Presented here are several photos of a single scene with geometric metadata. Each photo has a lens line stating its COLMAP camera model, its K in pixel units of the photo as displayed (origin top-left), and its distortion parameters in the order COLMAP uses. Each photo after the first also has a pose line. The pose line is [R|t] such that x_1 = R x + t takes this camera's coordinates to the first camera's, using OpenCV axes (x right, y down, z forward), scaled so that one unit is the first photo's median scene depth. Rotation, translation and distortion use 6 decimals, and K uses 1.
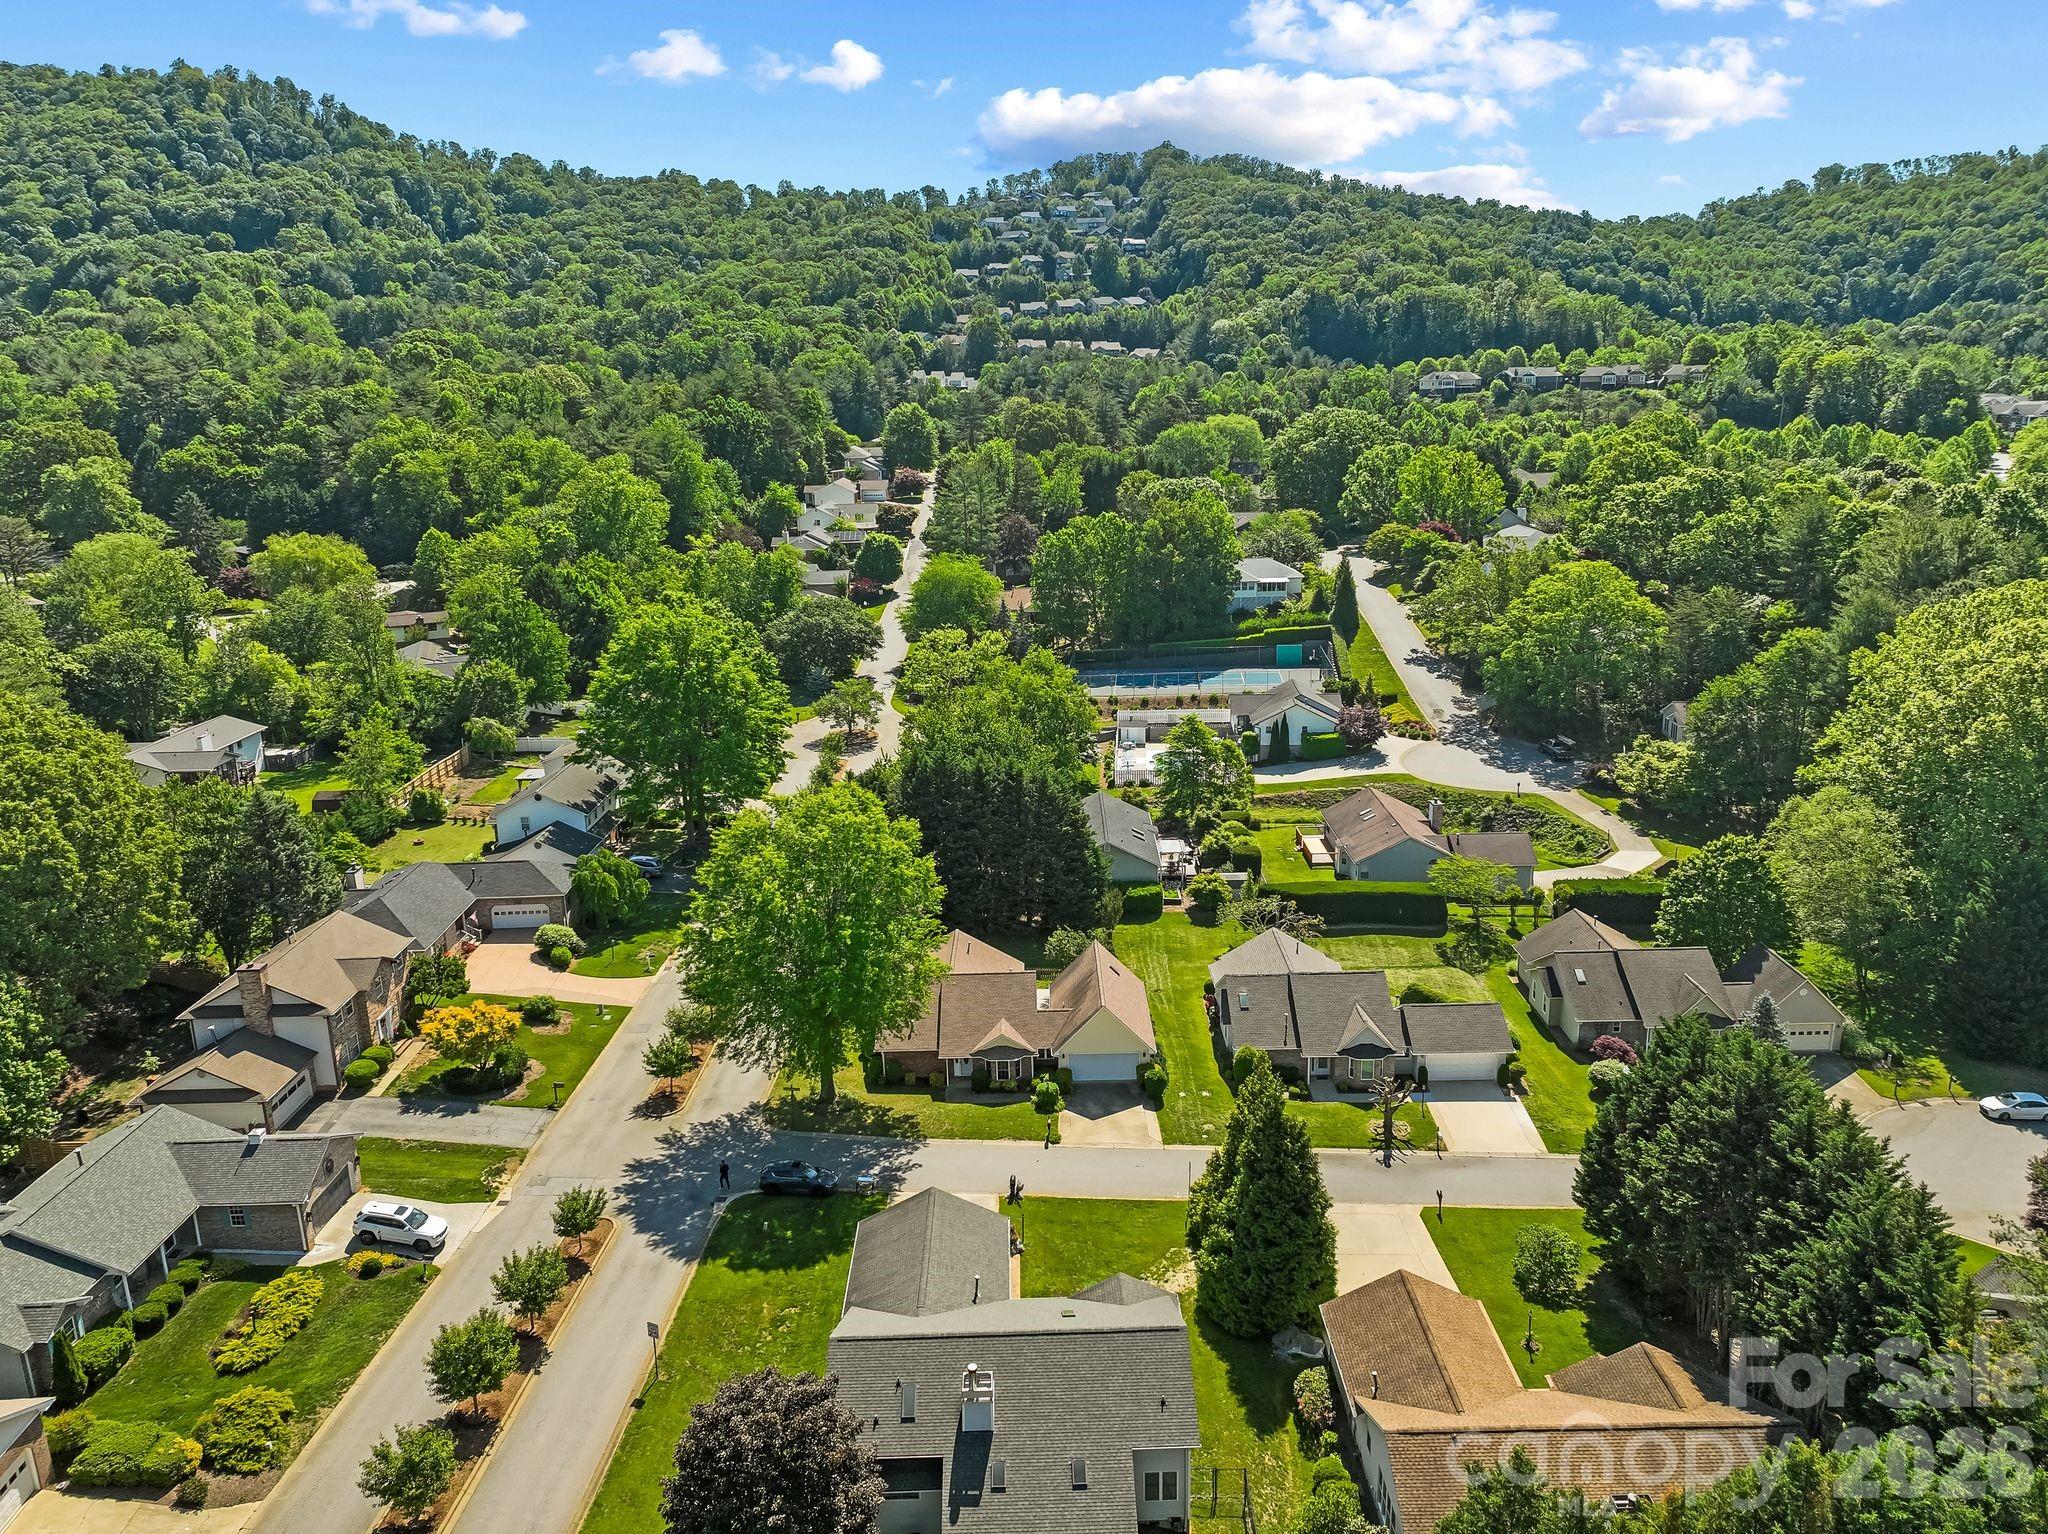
lens RADIAL K [[1422.3, 0, 1024.0], [0, 1422.3, 767.0], [0, 0, 1]] dist [0.002151, 0.005744]
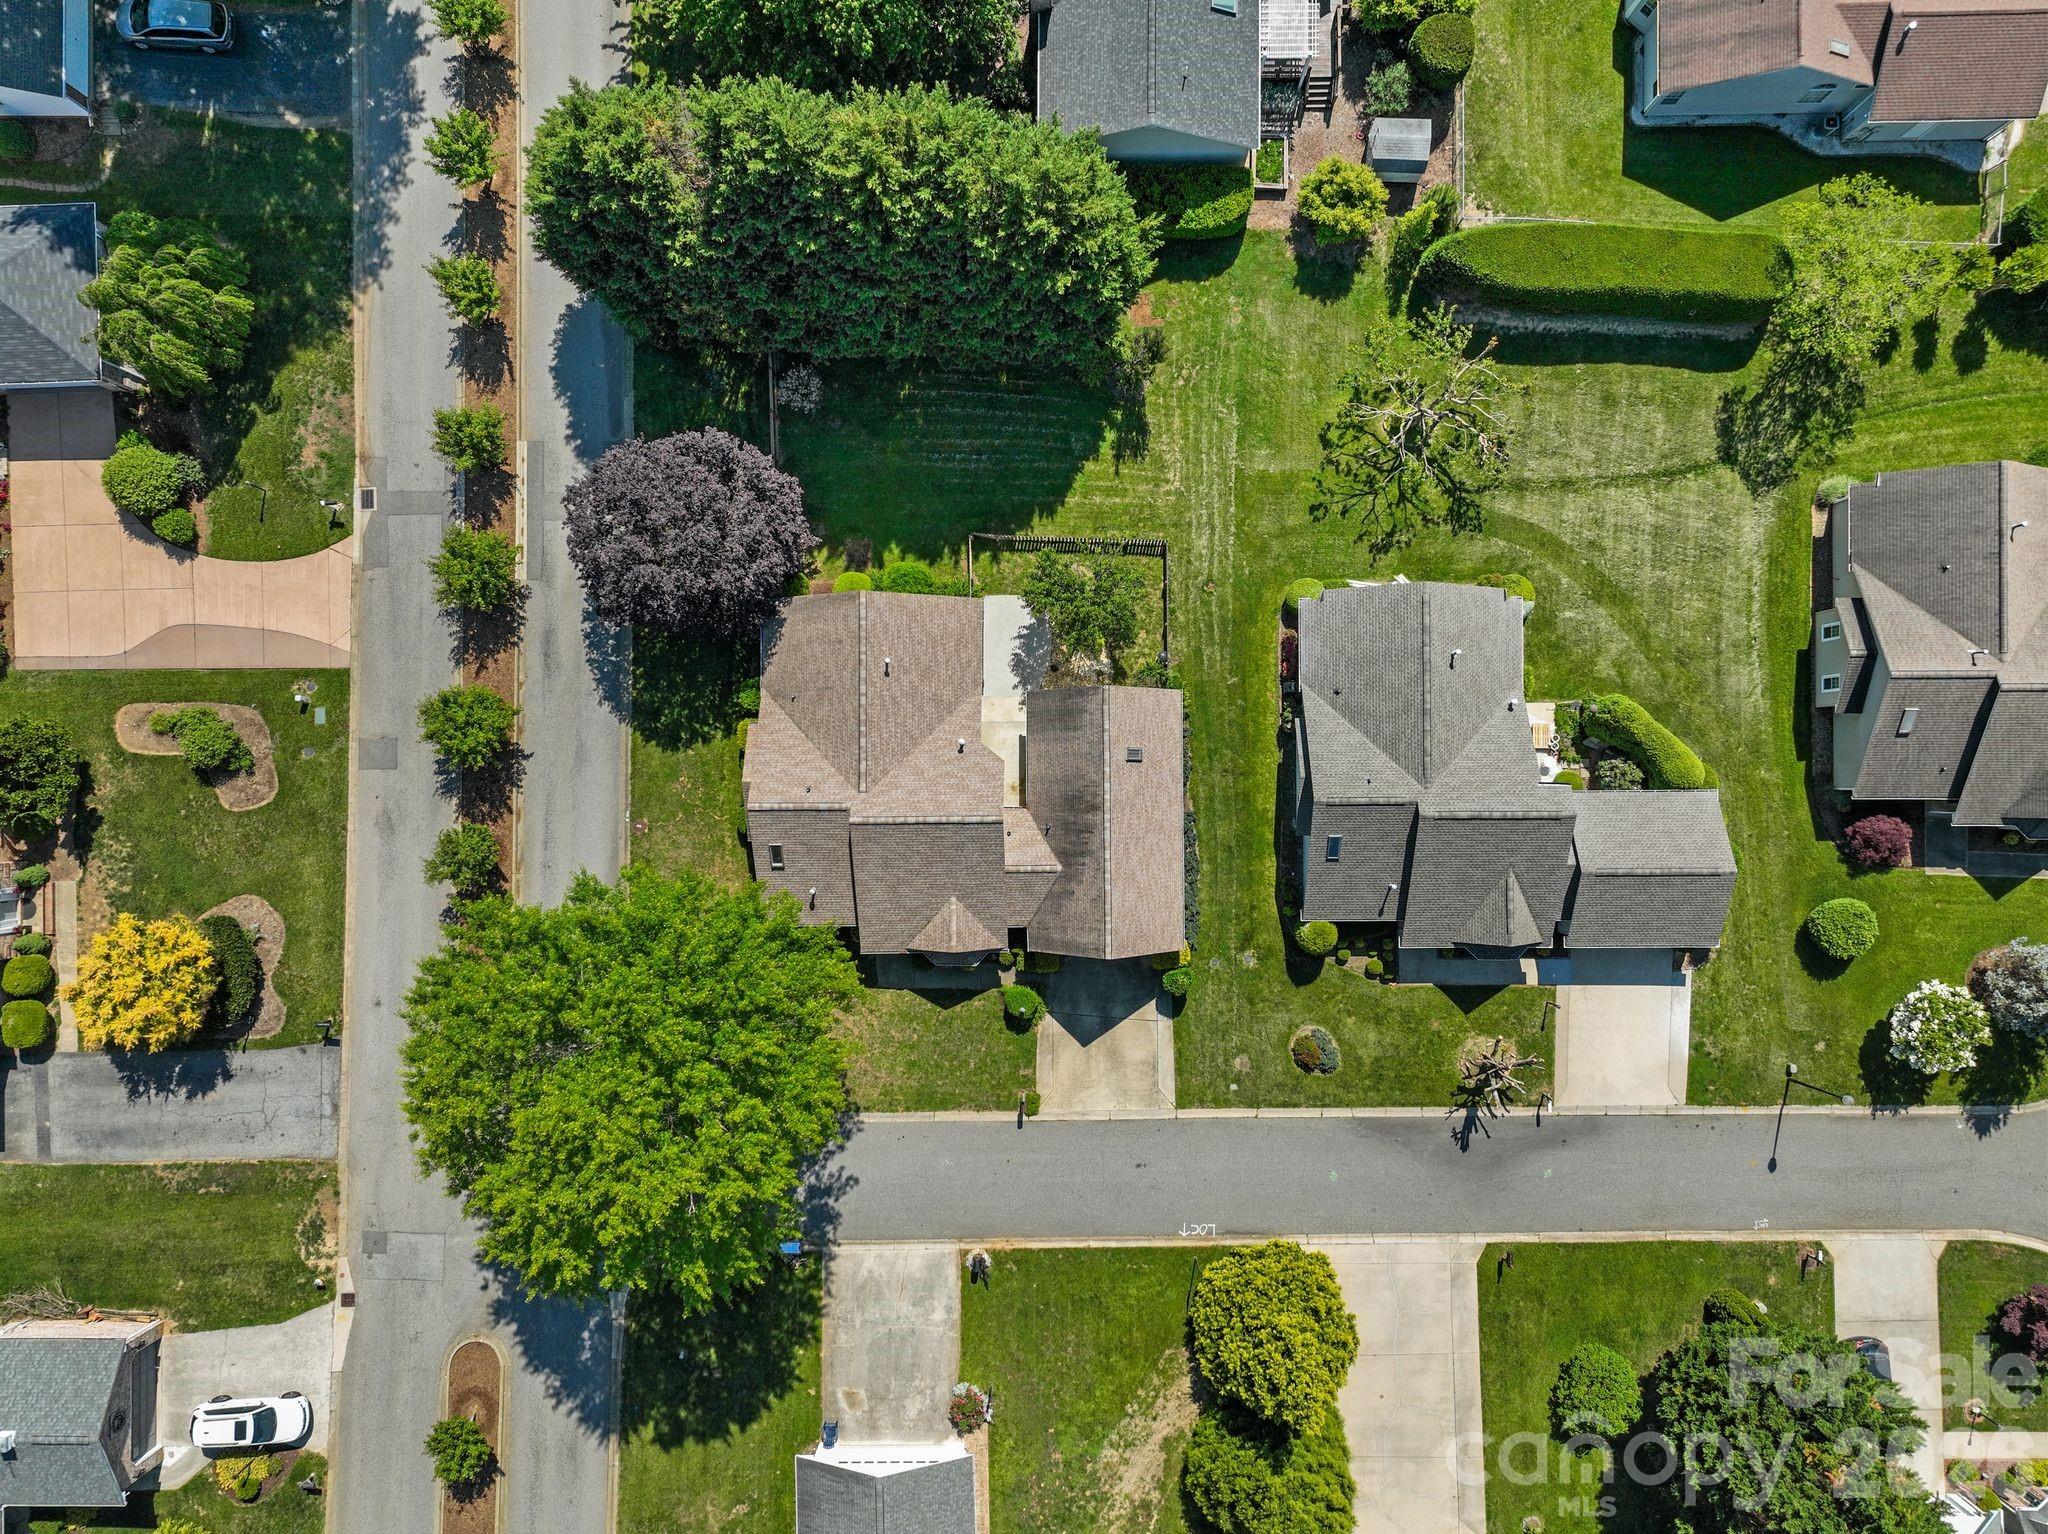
lens RADIAL K [[1459.2, 0, 1035.4], [0, 1459.2, 806.0], [0, 0, 1]] dist [0.001257, 0.009712]
pose [[0.999943, -0.010597, 0.001619, 0.009616], [0.001397, 0.278535, 0.960425, -0.205523], [-0.010629, -0.960368, 0.278533, 0.373233]]
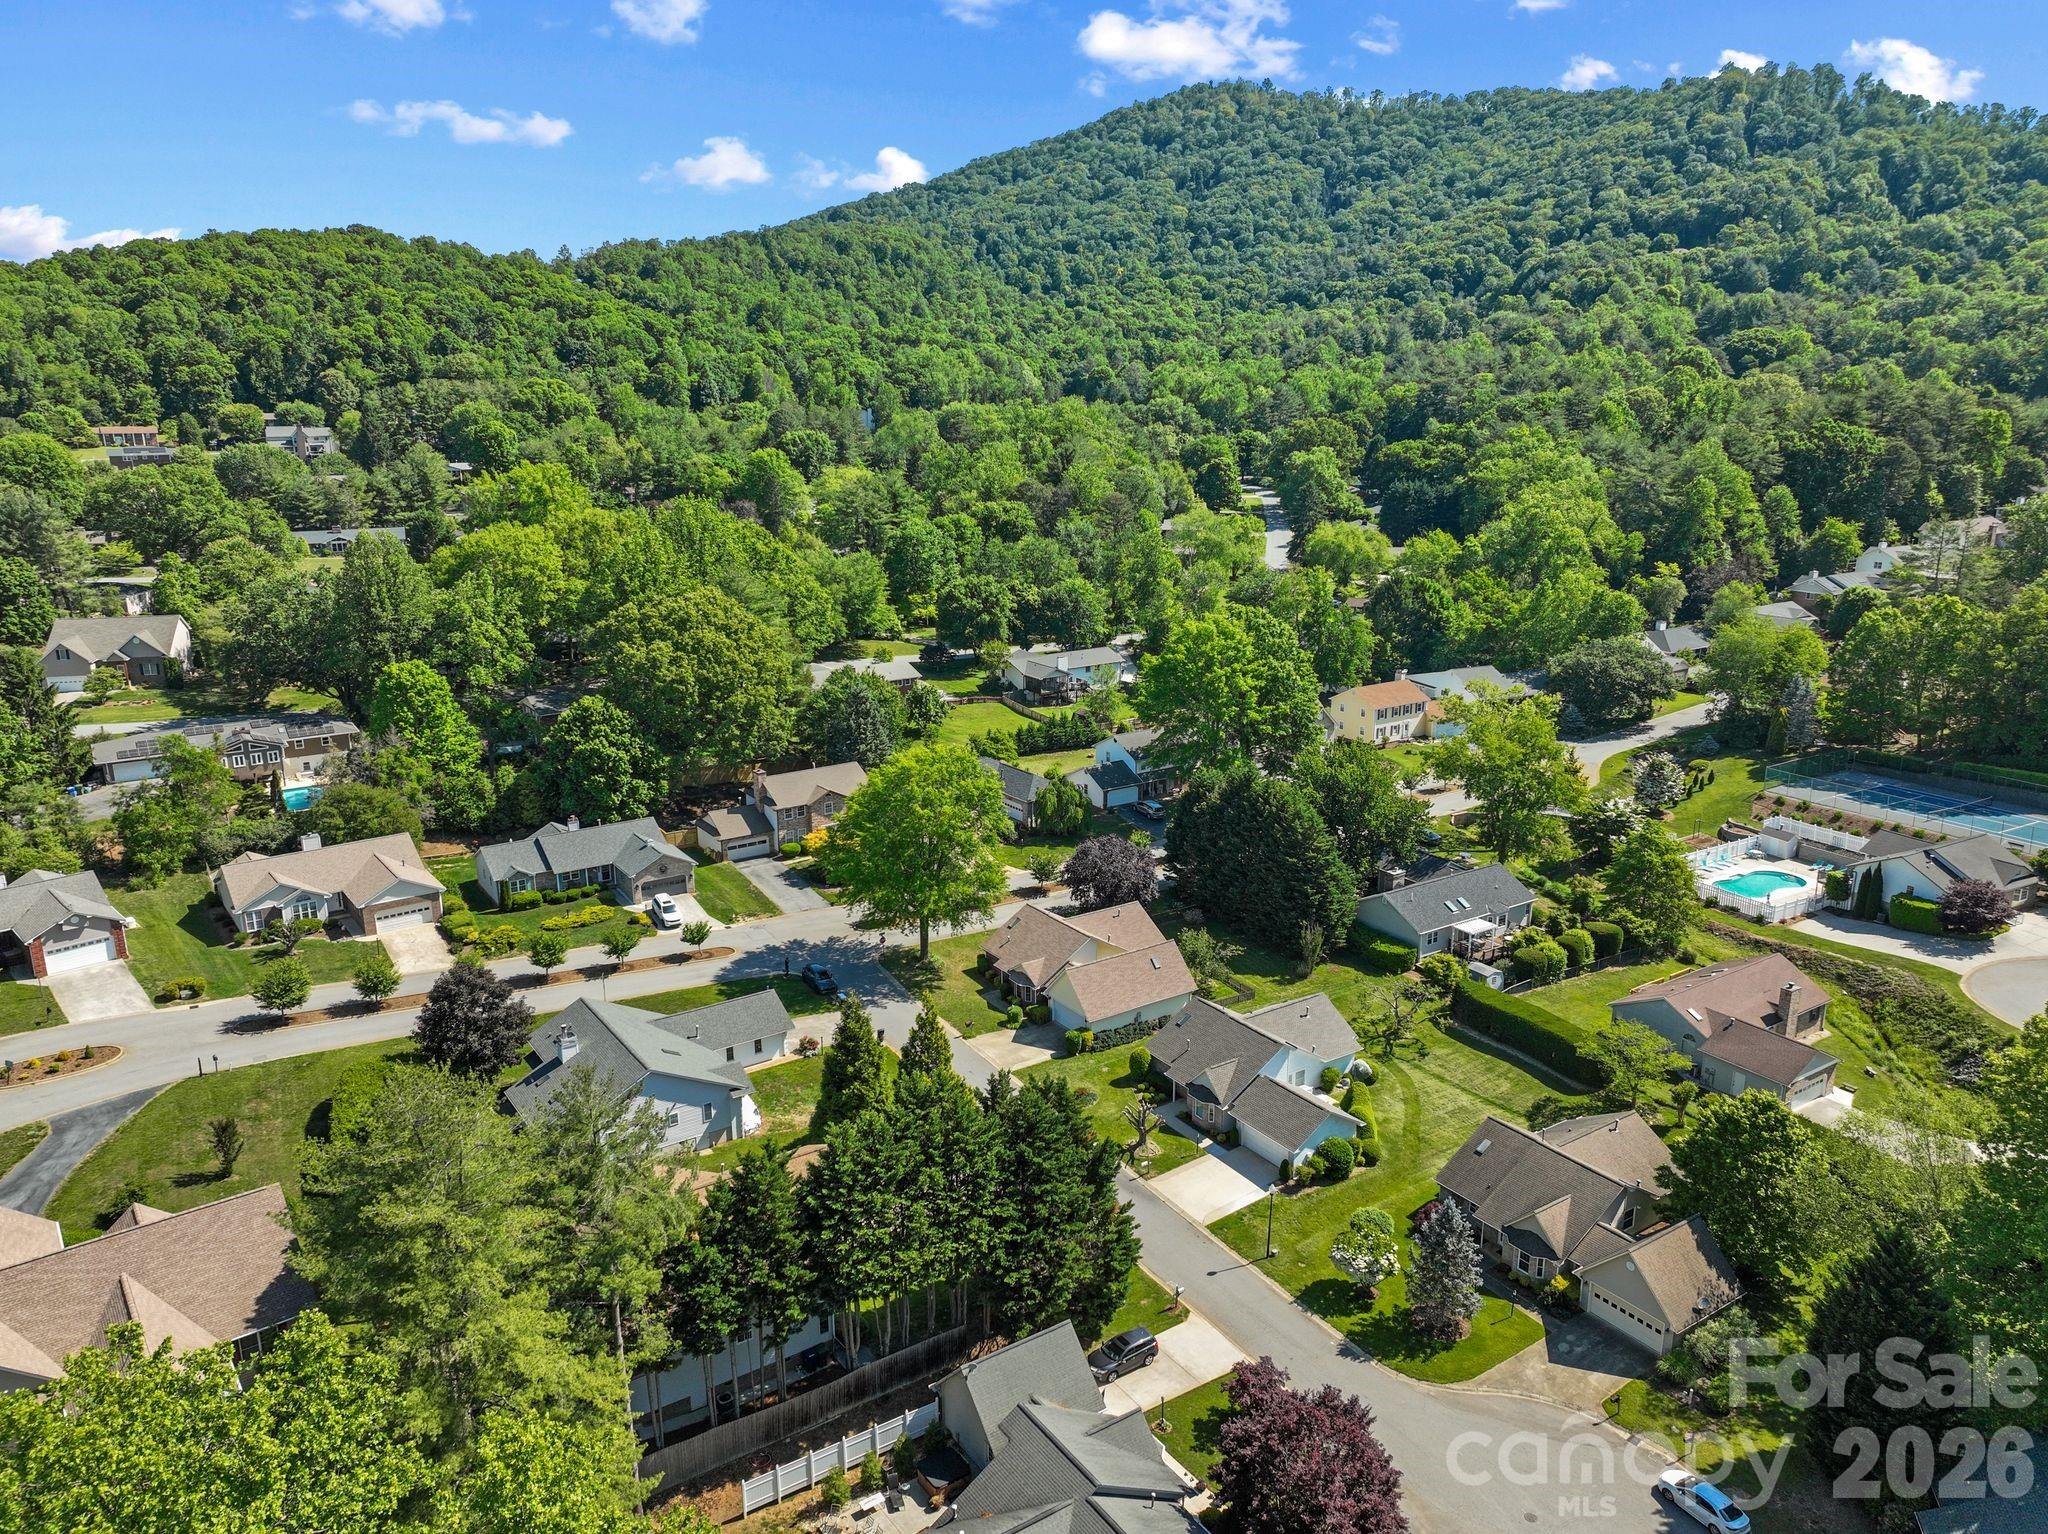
lens RADIAL K [[1422.3, 0, 1024.0], [0, 1422.3, 767.0], [0, 0, 1]] dist [0.002151, 0.005744]
pose [[0.547947, 0.233087, -0.803383, 0.421718], [-0.220555, 0.966668, 0.130032, -0.066168], [0.806913, 0.105940, 0.581092, 0.097450]]
